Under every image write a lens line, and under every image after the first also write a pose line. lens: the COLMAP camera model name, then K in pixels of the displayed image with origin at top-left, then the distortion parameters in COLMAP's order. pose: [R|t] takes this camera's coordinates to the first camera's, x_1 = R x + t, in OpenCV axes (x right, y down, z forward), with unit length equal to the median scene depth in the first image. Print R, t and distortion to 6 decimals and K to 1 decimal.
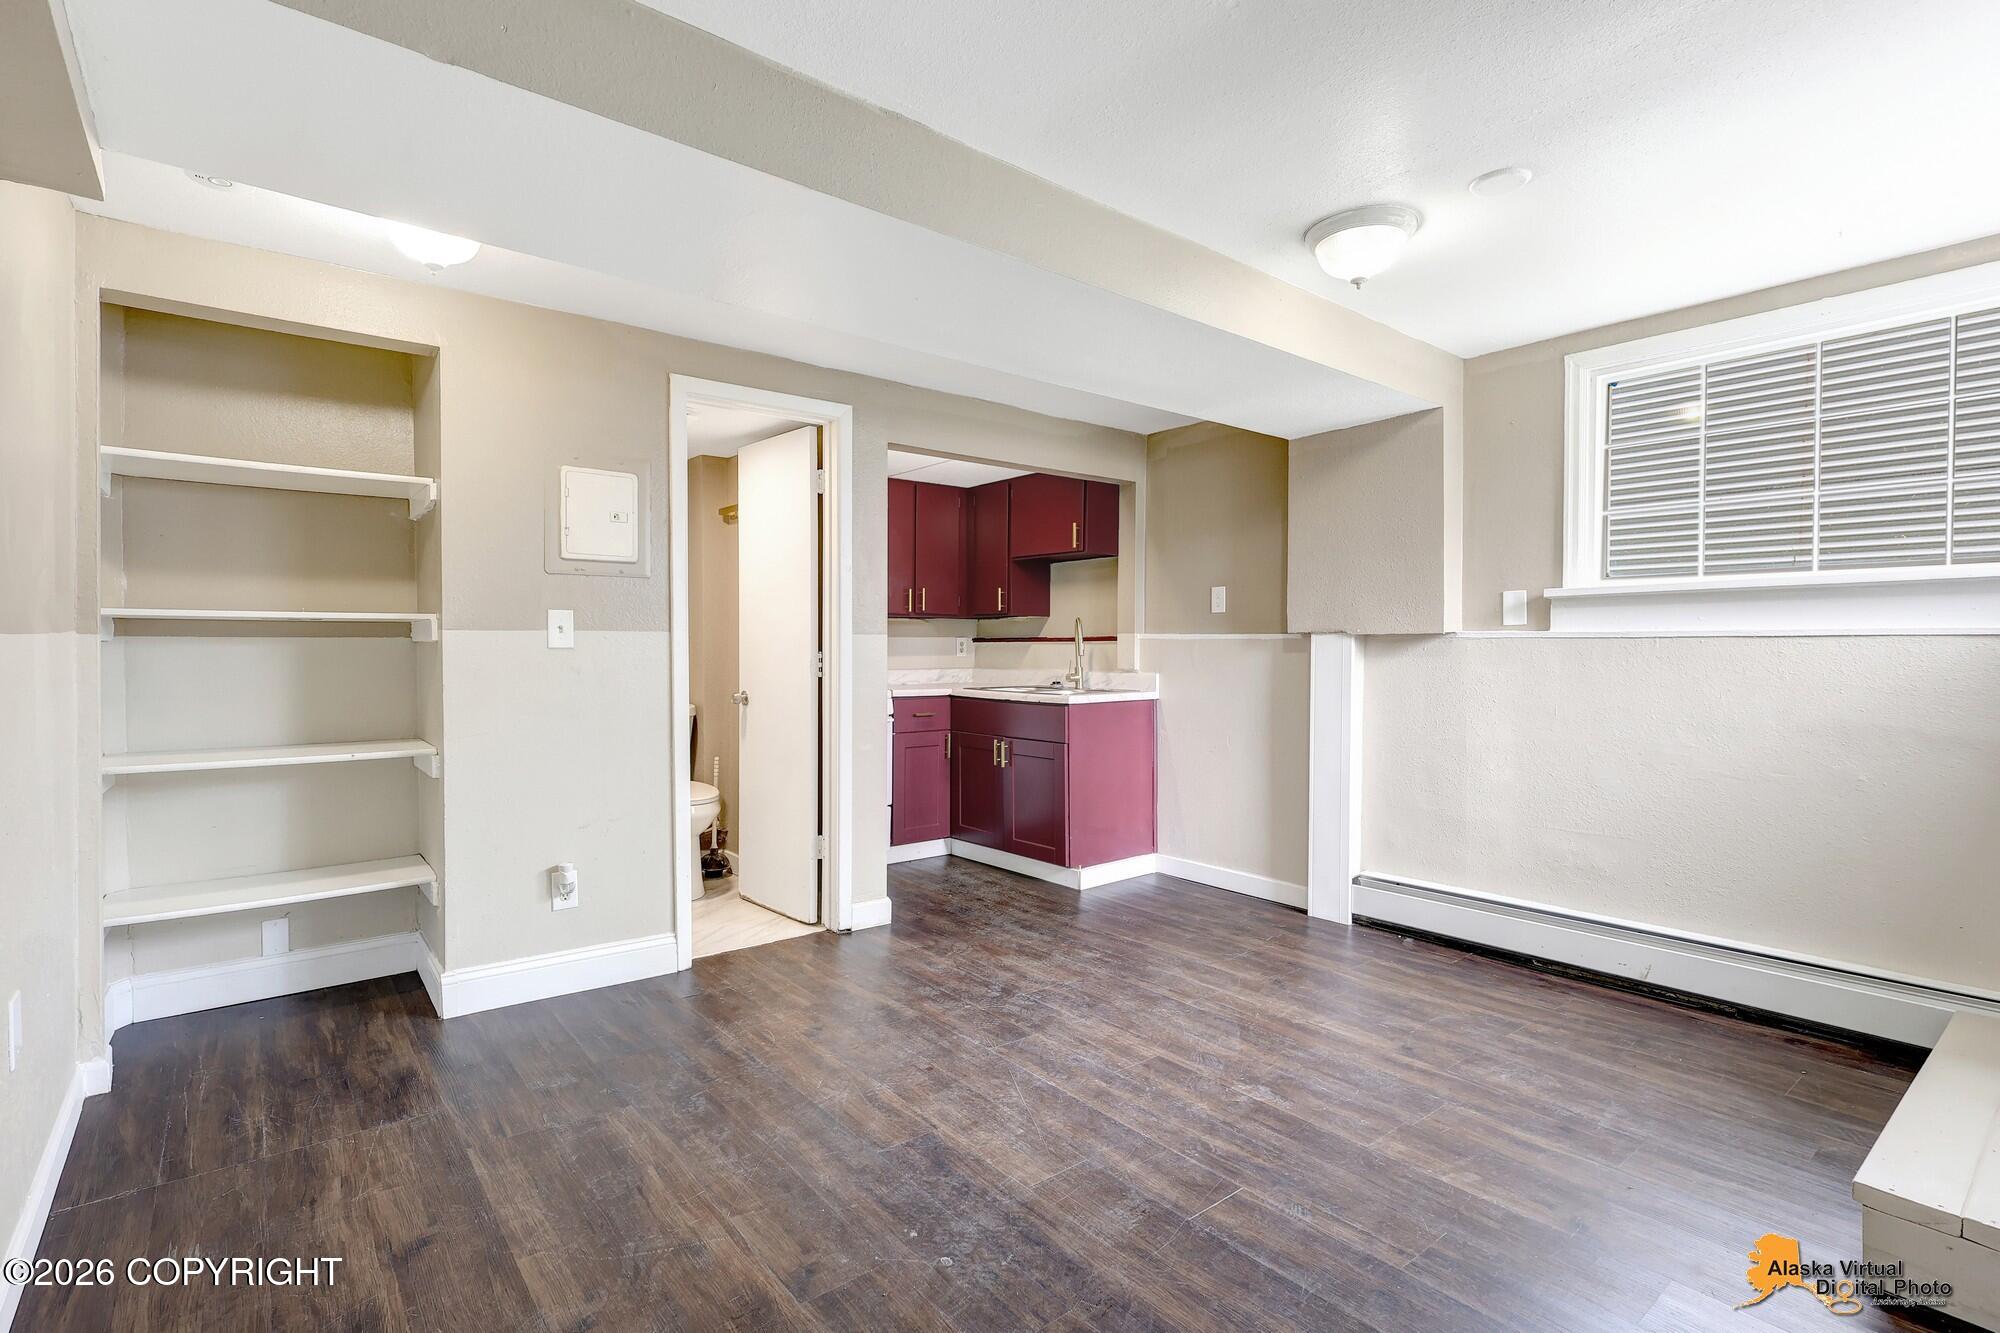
lens RADIAL K [[950.3, 0, 1000.0], [0, 950.3, 666.5], [0, 0, 1]] dist [0.000152, 0.000040]
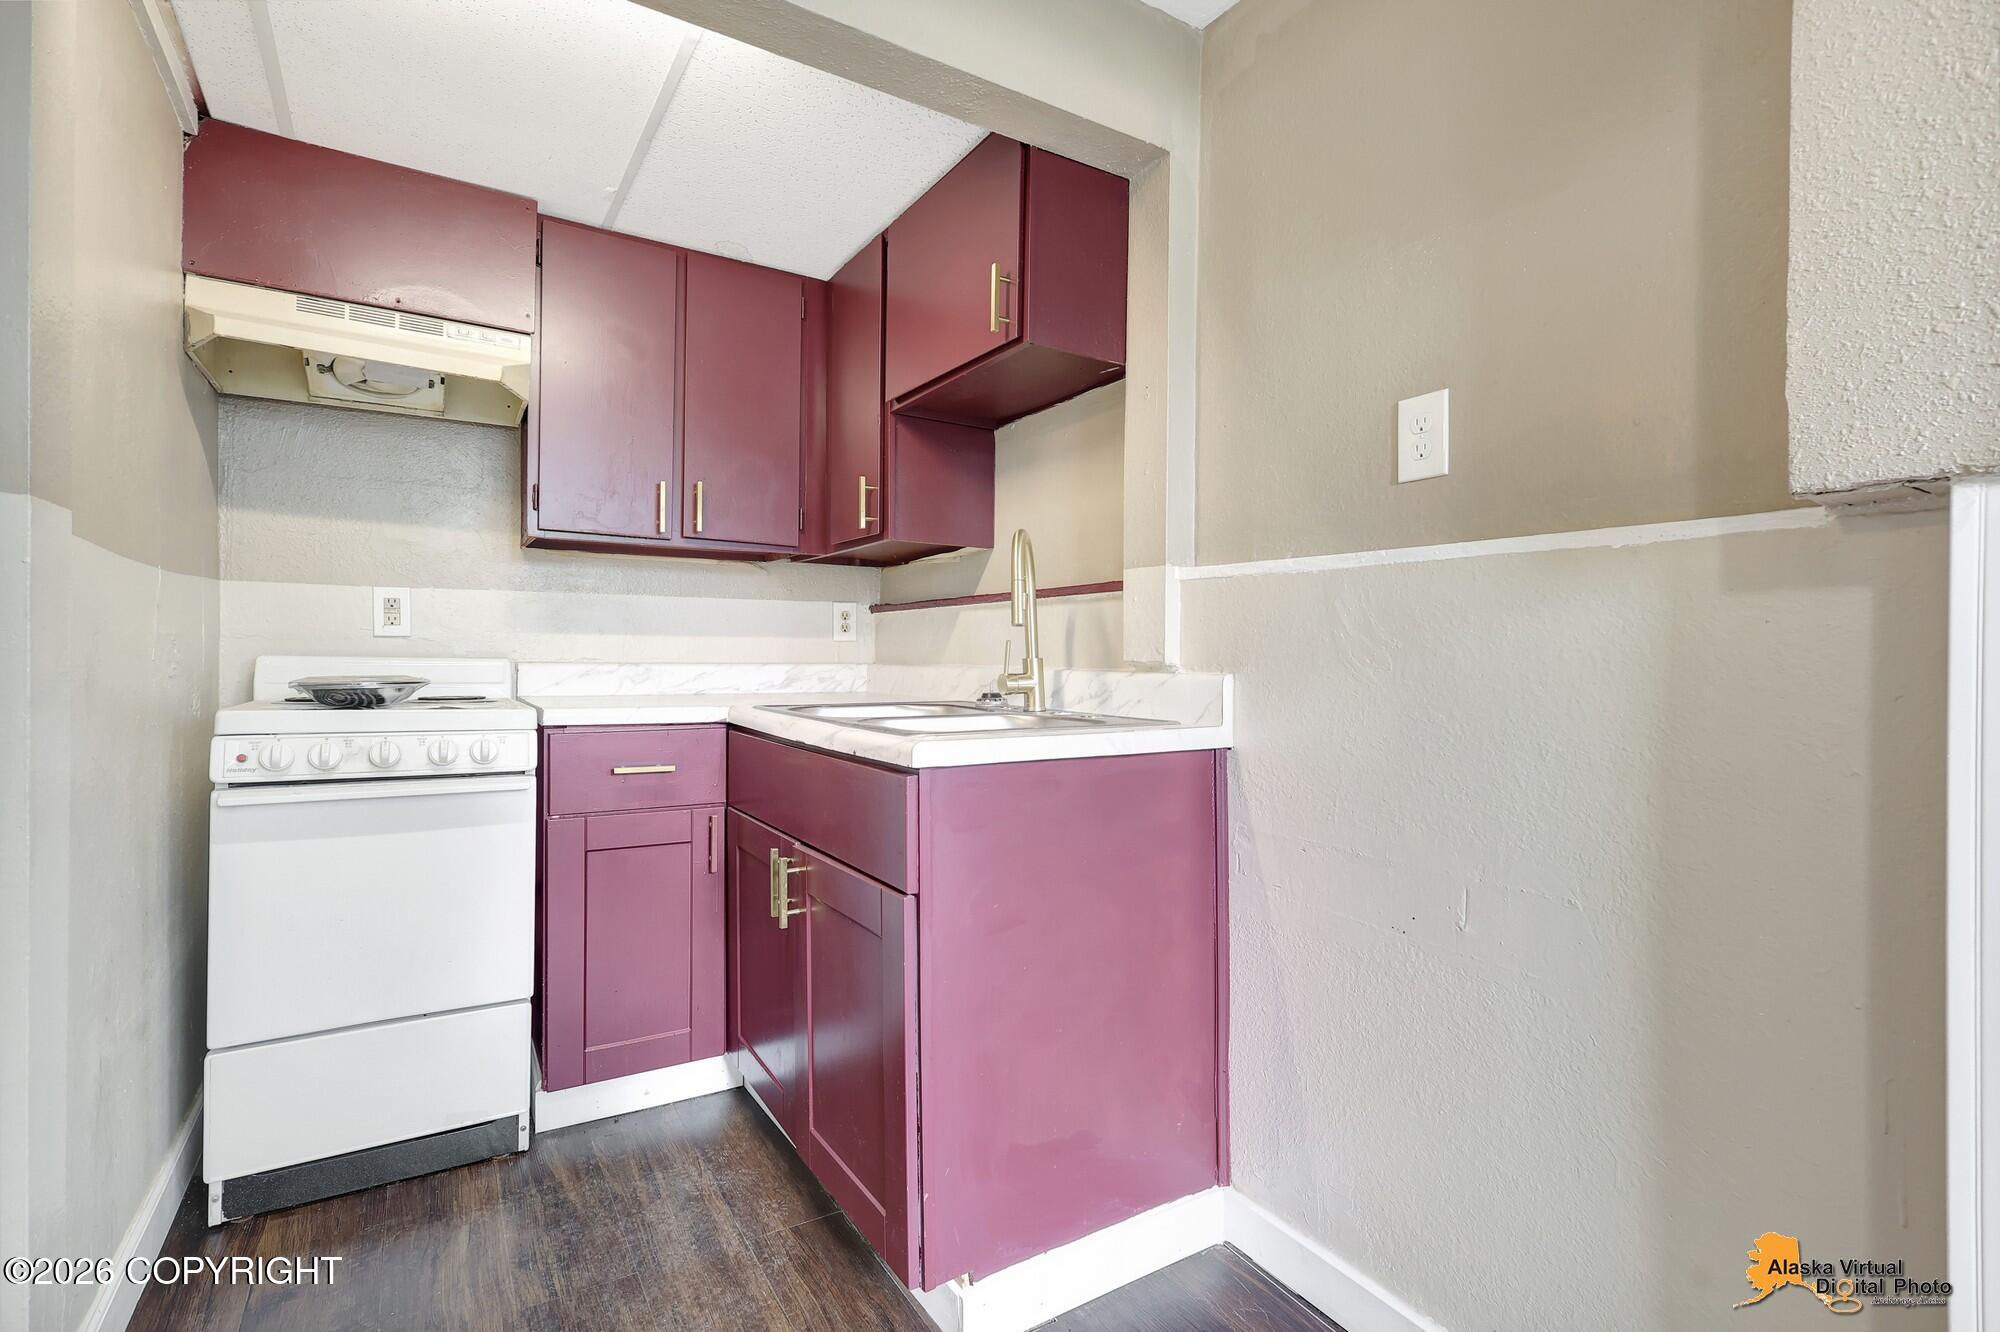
lens RADIAL K [[926.0, 0, 987.4], [0, 926.0, 661.3], [0, 0, 1]] dist [-0.003549, -0.000127]
pose [[0.990246, 0.008043, -0.139097, 0.186736], [-0.010236, 0.999834, -0.015061, 0.012789], [0.138953, 0.016338, 0.990164, 0.965634]]
